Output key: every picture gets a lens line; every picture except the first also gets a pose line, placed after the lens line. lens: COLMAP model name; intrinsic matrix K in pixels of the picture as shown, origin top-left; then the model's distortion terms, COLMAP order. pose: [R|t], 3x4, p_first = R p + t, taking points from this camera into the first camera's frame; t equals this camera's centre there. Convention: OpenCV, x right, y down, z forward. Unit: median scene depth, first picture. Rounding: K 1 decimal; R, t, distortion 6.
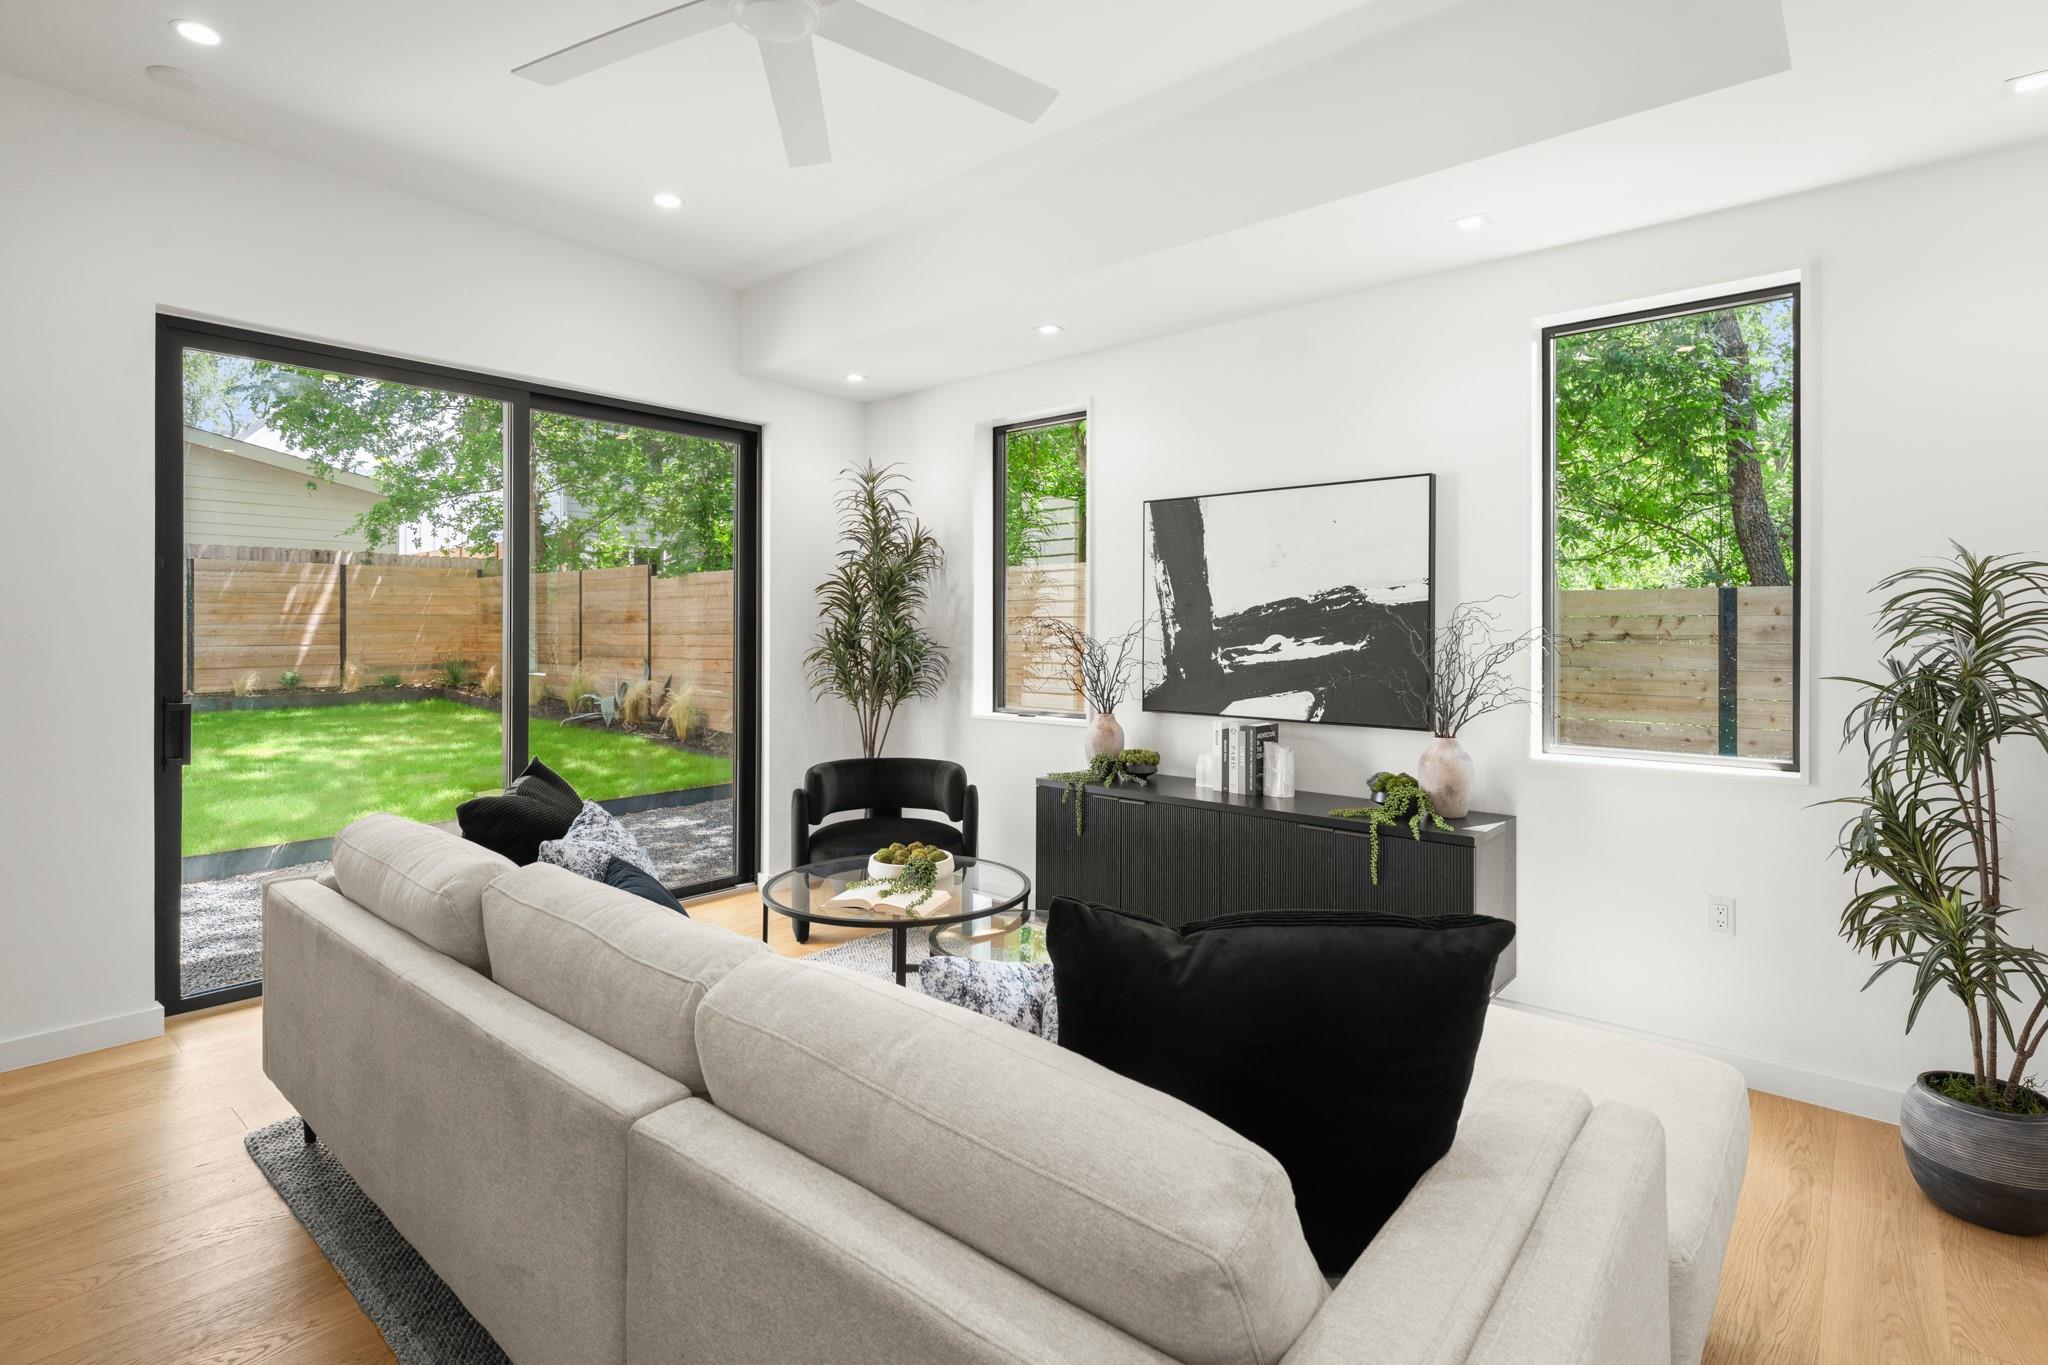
lens RADIAL K [[980.3, 0, 1023.3], [0, 980.3, 630.9], [0, 0, 1]] dist [0.000606, 0.000162]
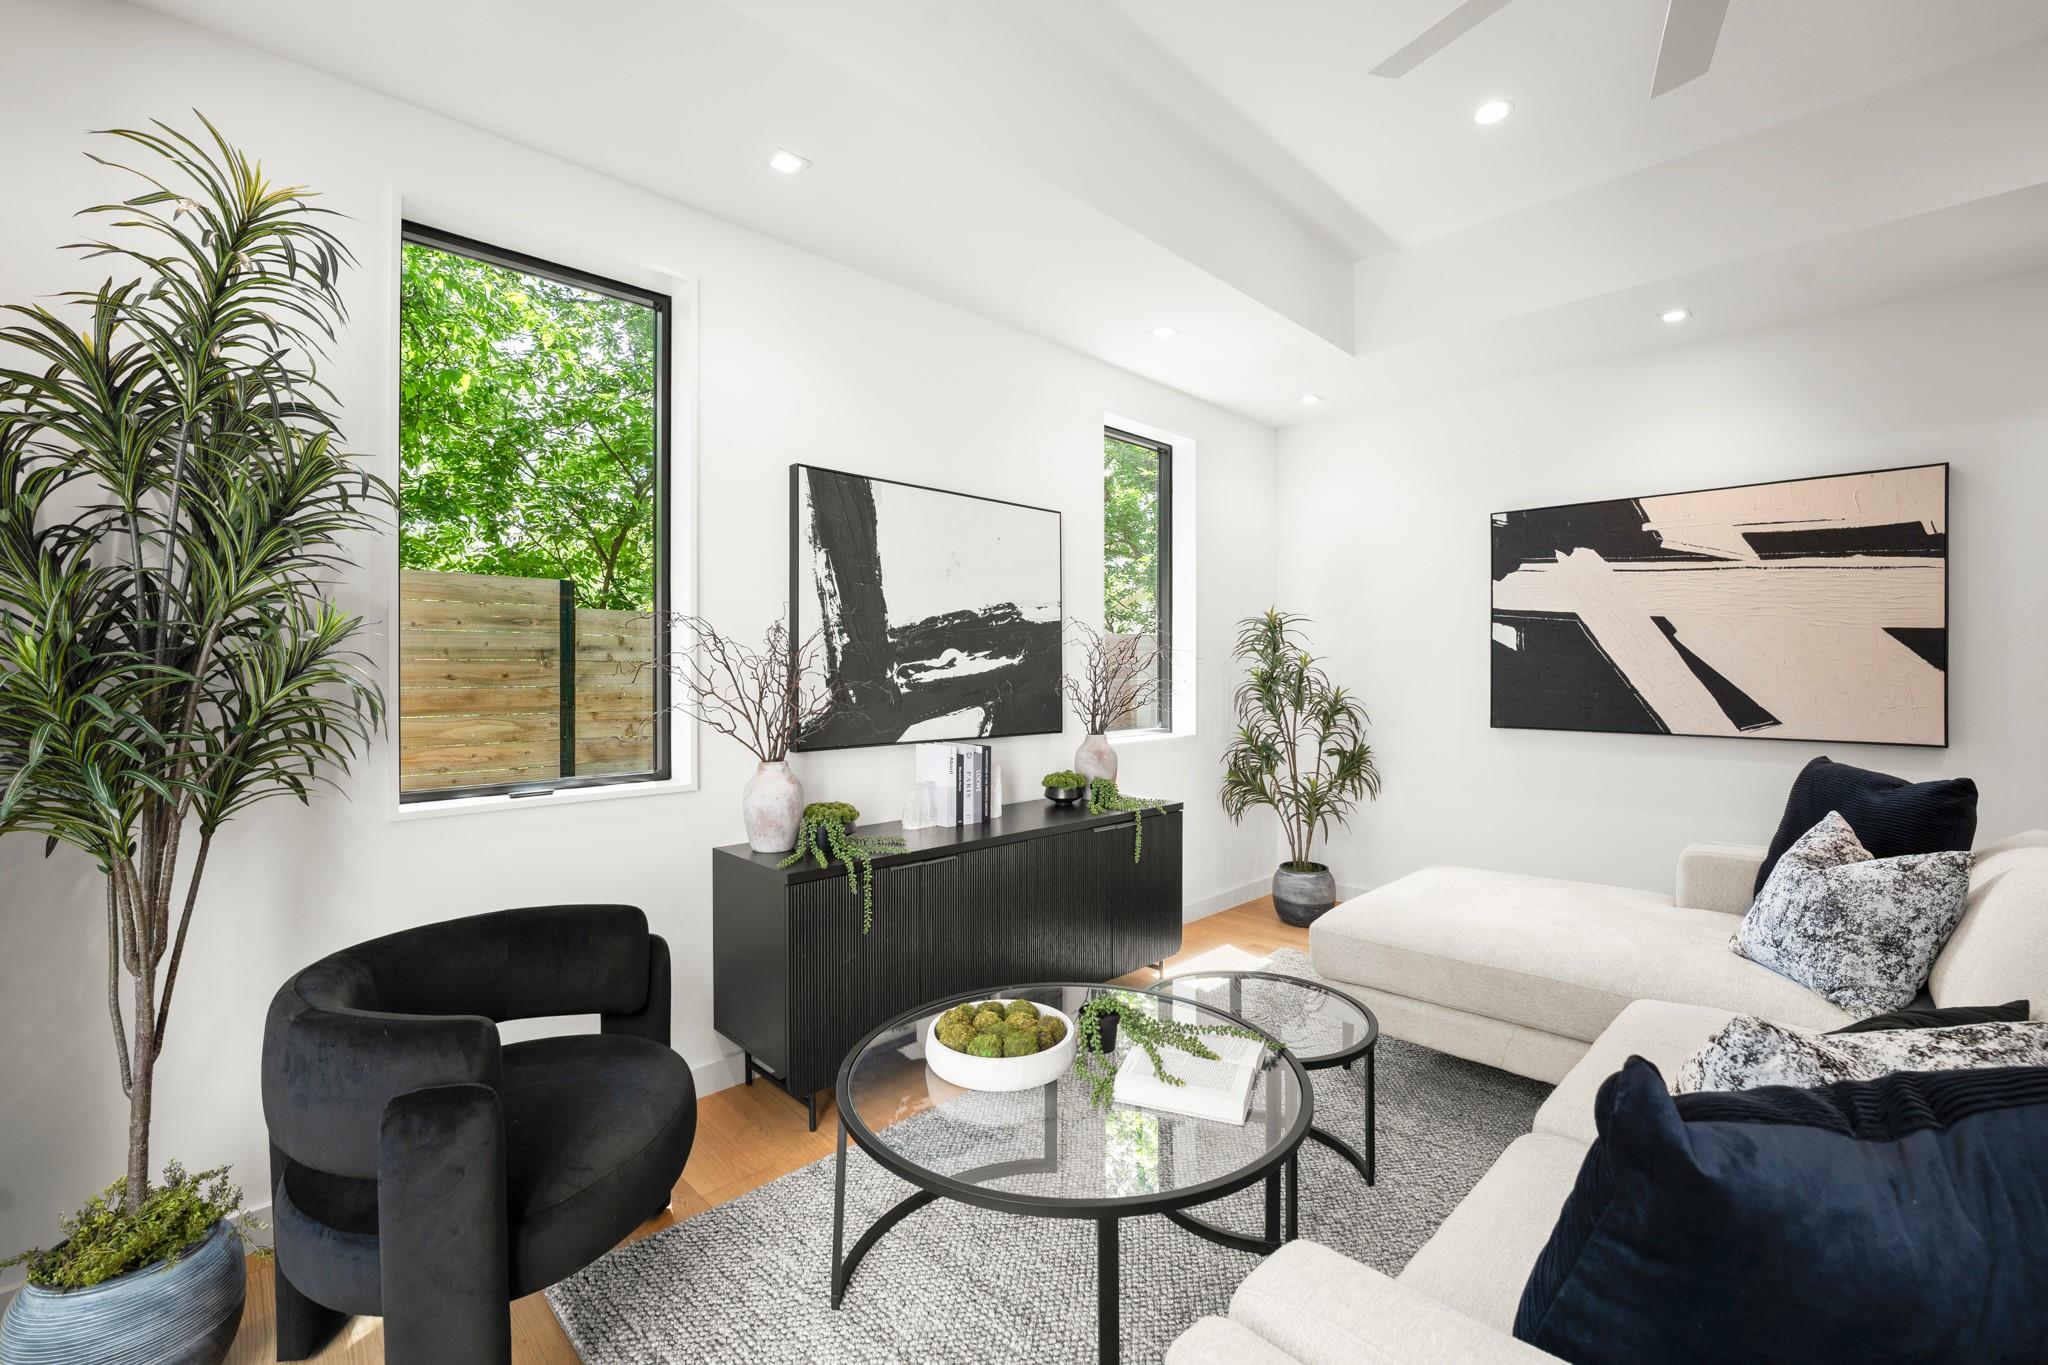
lens RADIAL K [[867.3, 0, 1021.2], [0, 867.3, 670.6], [0, 0, 1]] dist [-0.020548, 0.000212]
pose [[0.085433, -0.006018, 0.996326, -0.544335], [0.002419, 0.999980, 0.005833, 0.019546], [-0.996341, 0.001912, 0.085446, 0.842714]]
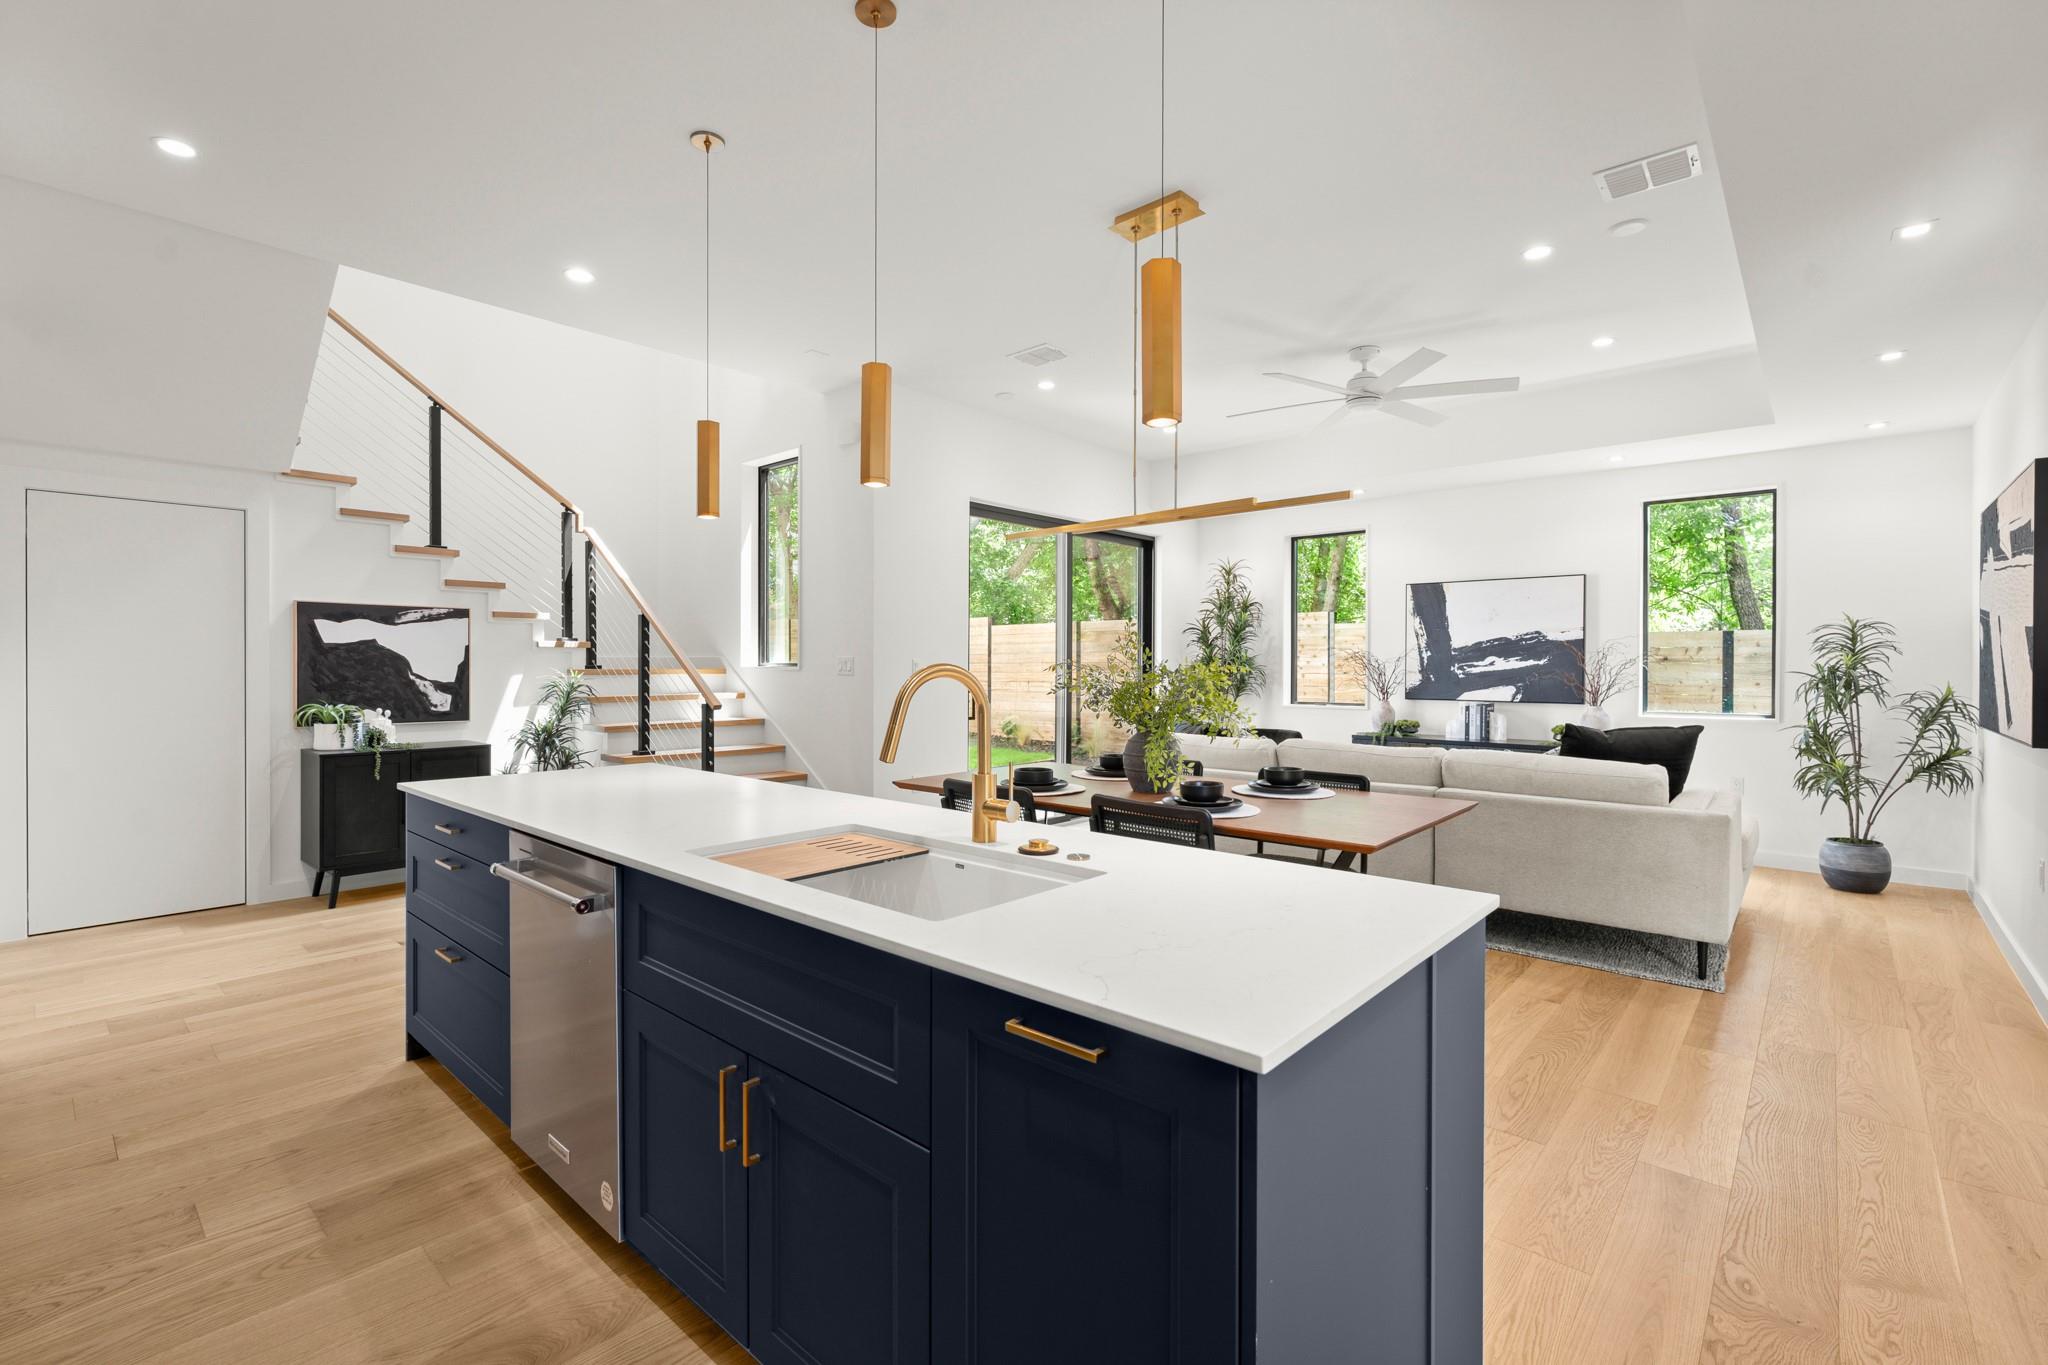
lens RADIAL K [[894.6, 0, 1014.4], [0, 894.6, 670.6], [0, 0, 1]] dist [-0.001959, -0.000183]
pose [[0.999692, -0.000188, -0.024799, -0.609032], [0.000292, 0.999991, 0.004196, 0.023143], [0.024798, -0.004202, 0.999684, -0.735215]]
